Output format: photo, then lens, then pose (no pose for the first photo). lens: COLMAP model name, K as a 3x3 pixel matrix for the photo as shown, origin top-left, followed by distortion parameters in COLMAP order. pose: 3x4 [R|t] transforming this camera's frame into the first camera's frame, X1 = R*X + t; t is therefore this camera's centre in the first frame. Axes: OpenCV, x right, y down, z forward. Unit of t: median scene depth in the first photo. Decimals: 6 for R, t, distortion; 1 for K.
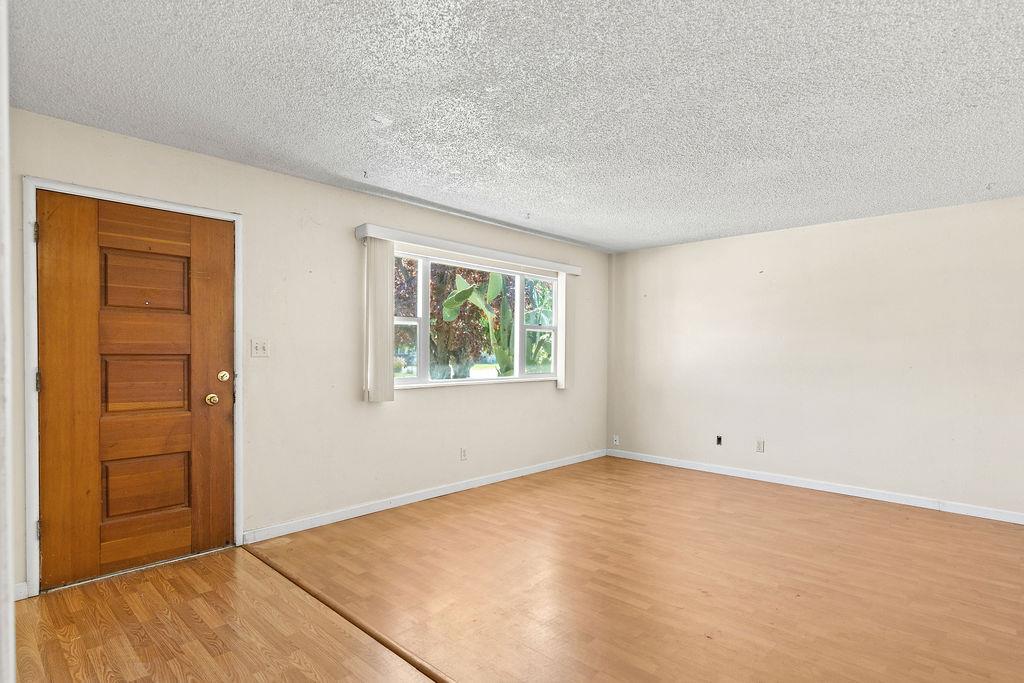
lens RADIAL K [[522.2, 0, 512.7], [0, 522.2, 363.3], [0, 0, 1]] dist [-0.002535, 0.001986]
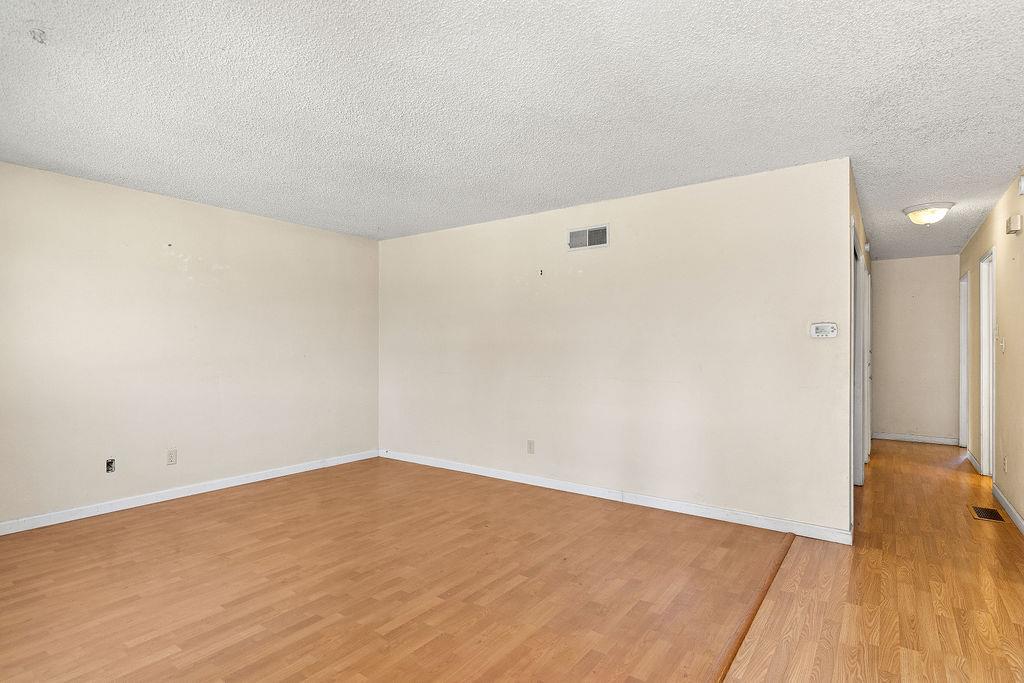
lens RADIAL K [[522.2, 0, 511.0], [0, 522.2, 344.6], [0, 0, 1]] dist [-0.002535, 0.001986]
pose [[-0.128751, -0.001385, 0.991676, -0.512780], [0.019626, 0.999800, 0.003944, -0.013690], [-0.991483, 0.019970, -0.128698, 0.724594]]
